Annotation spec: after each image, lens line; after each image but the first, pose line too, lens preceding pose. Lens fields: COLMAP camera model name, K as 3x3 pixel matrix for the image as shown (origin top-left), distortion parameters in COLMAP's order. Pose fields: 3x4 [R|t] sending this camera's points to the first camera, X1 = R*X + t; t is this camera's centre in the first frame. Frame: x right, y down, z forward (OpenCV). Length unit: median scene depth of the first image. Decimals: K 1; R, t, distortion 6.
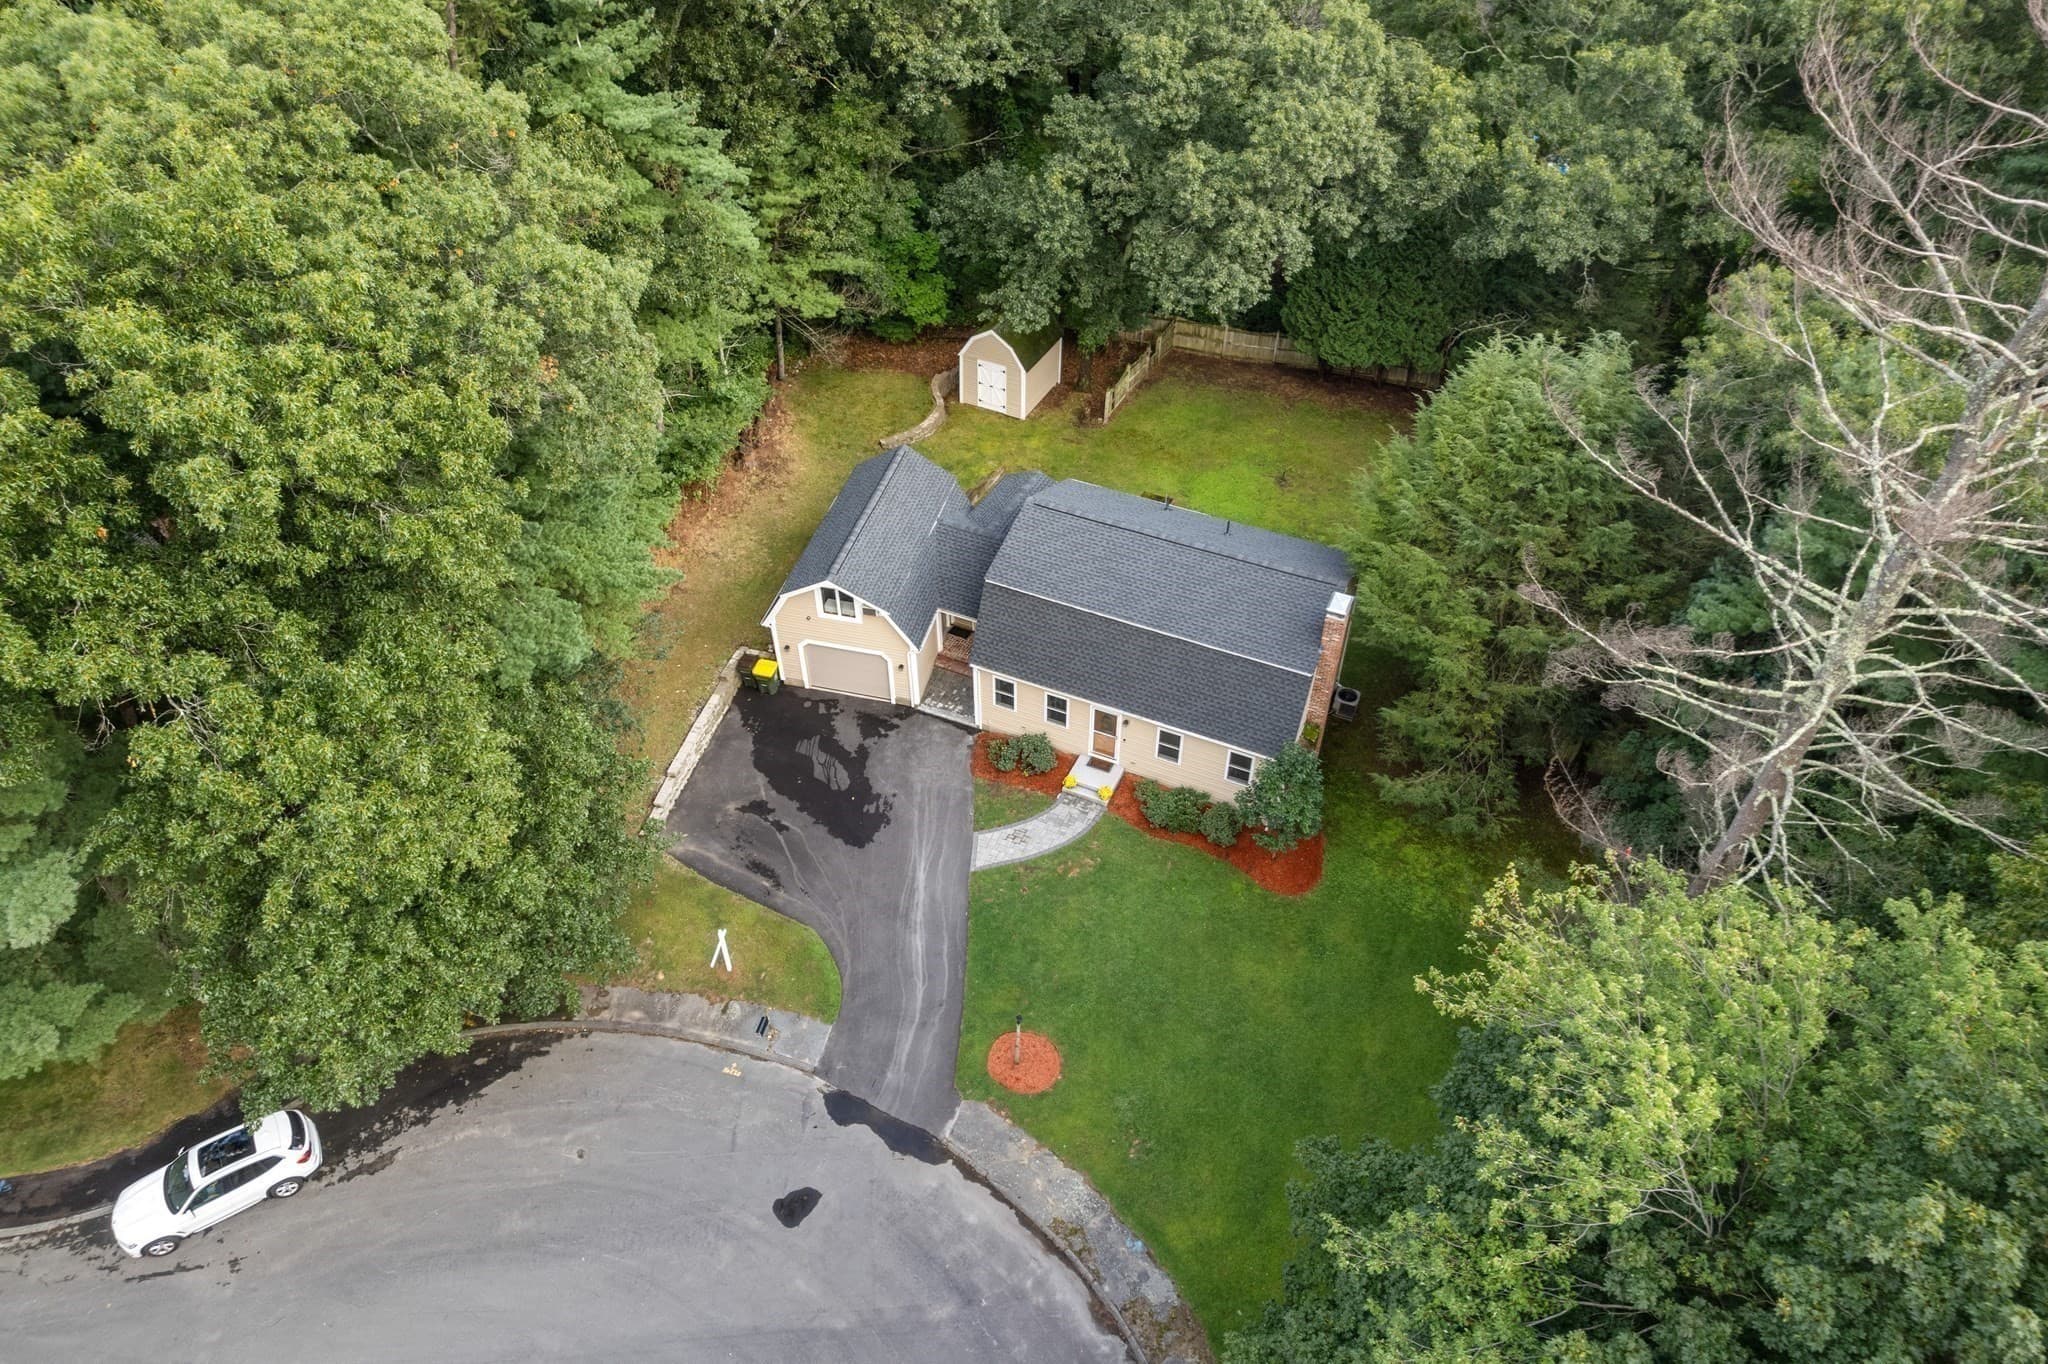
lens RADIAL K [[1320.3, 0, 1026.9], [0, 1320.3, 702.0], [0, 0, 1]] dist [-0.048367, 0.000983]
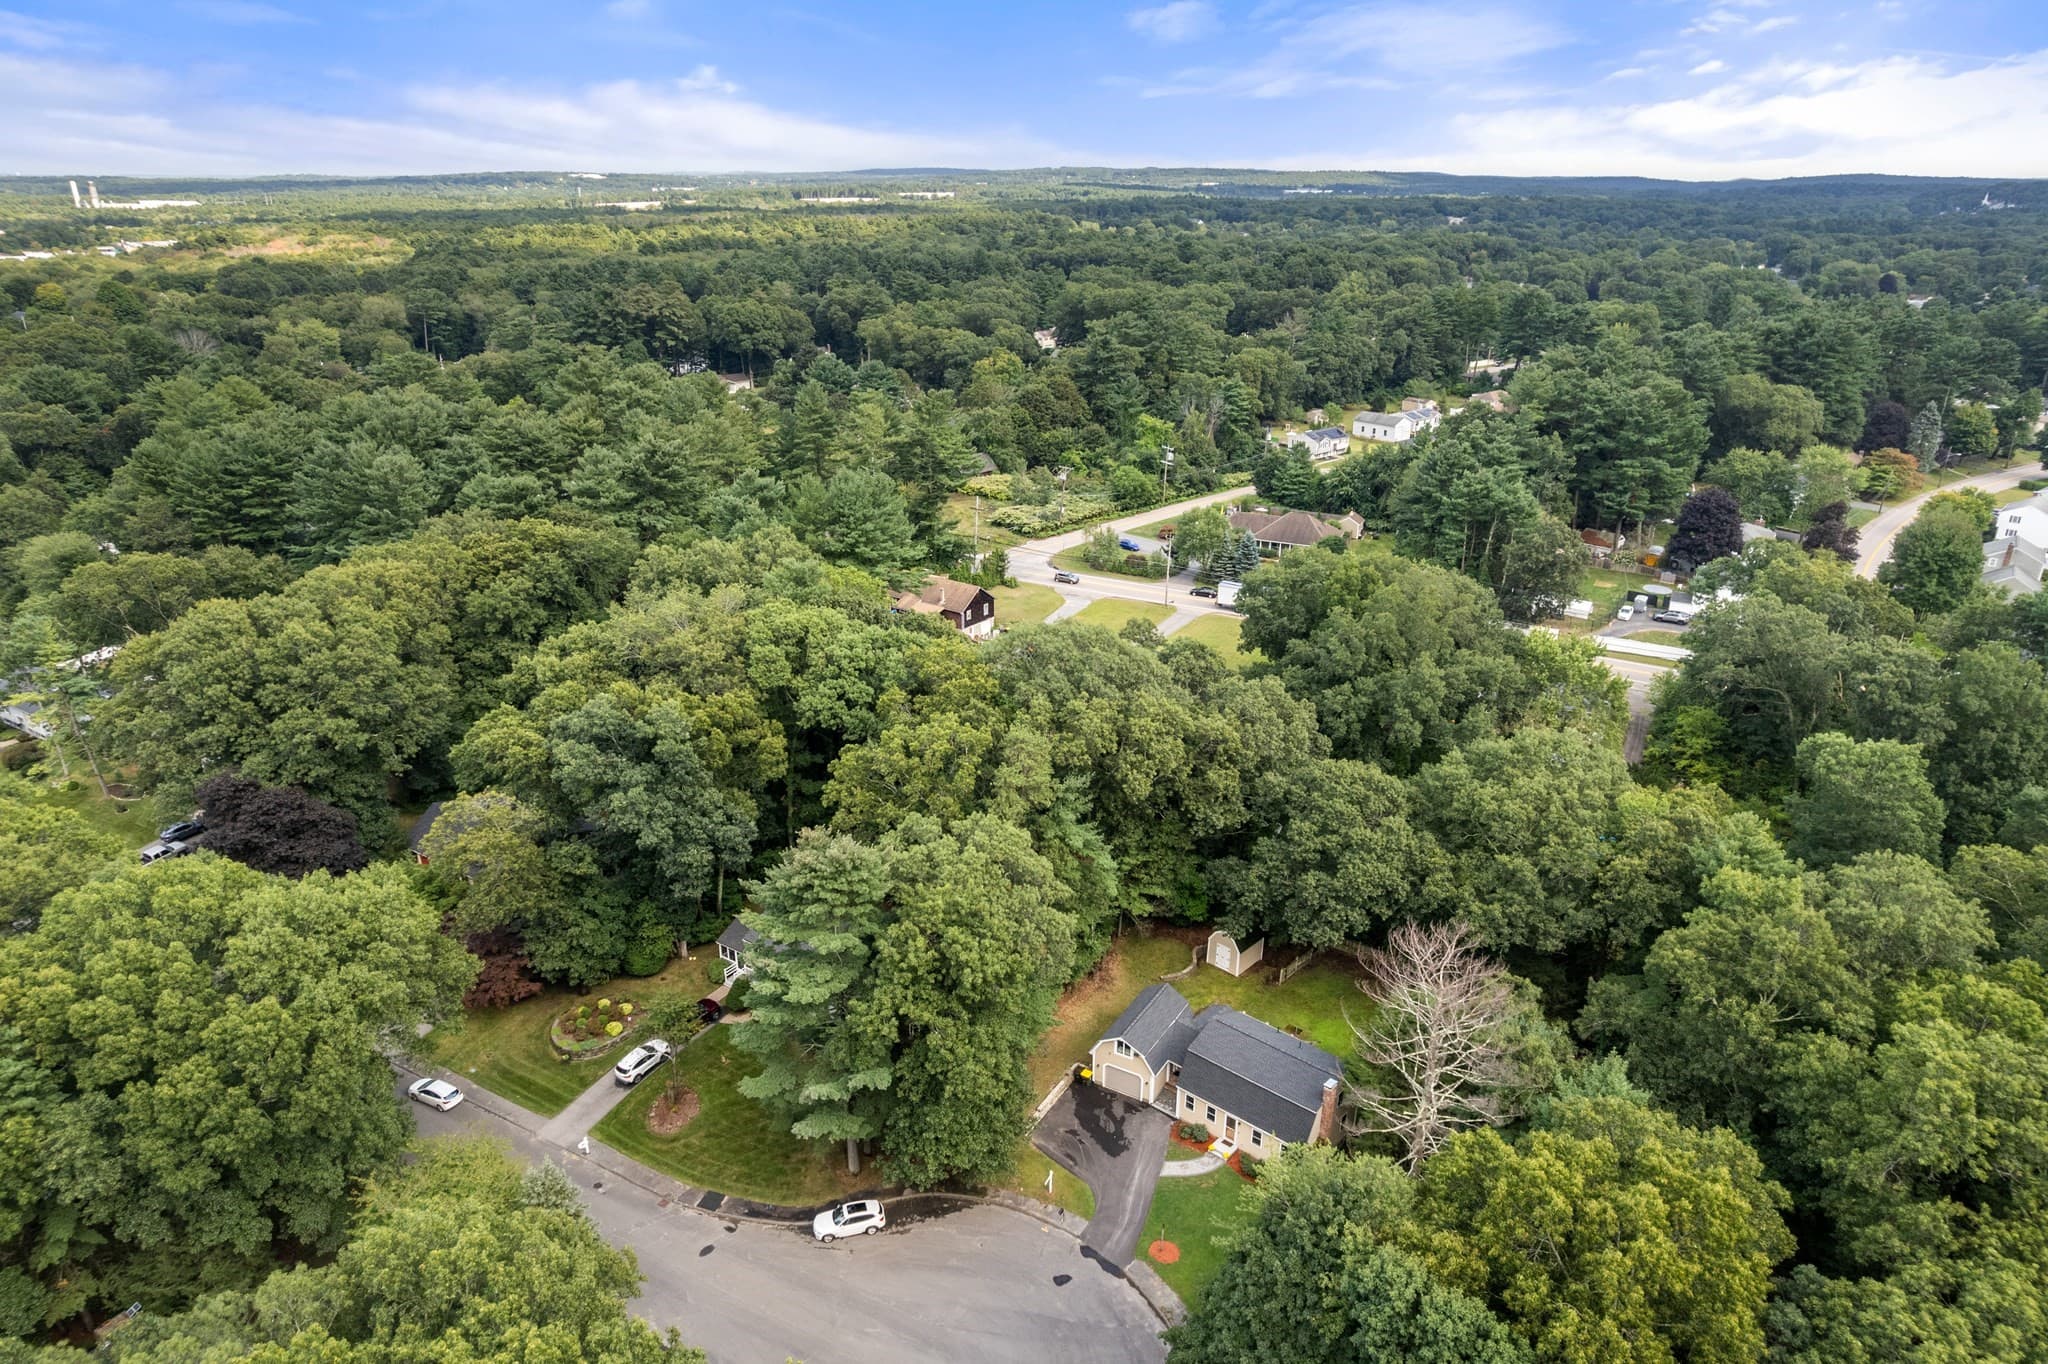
lens RADIAL K [[1320.3, 0, 1026.9], [0, 1320.3, 702.0], [0, 0, 1]] dist [-0.048367, 0.000983]
pose [[0.957437, 0.109492, -0.267068, 0.240867], [-0.199281, 0.920100, -0.337198, 0.175885], [0.208808, 0.376068, 0.902758, -1.326663]]
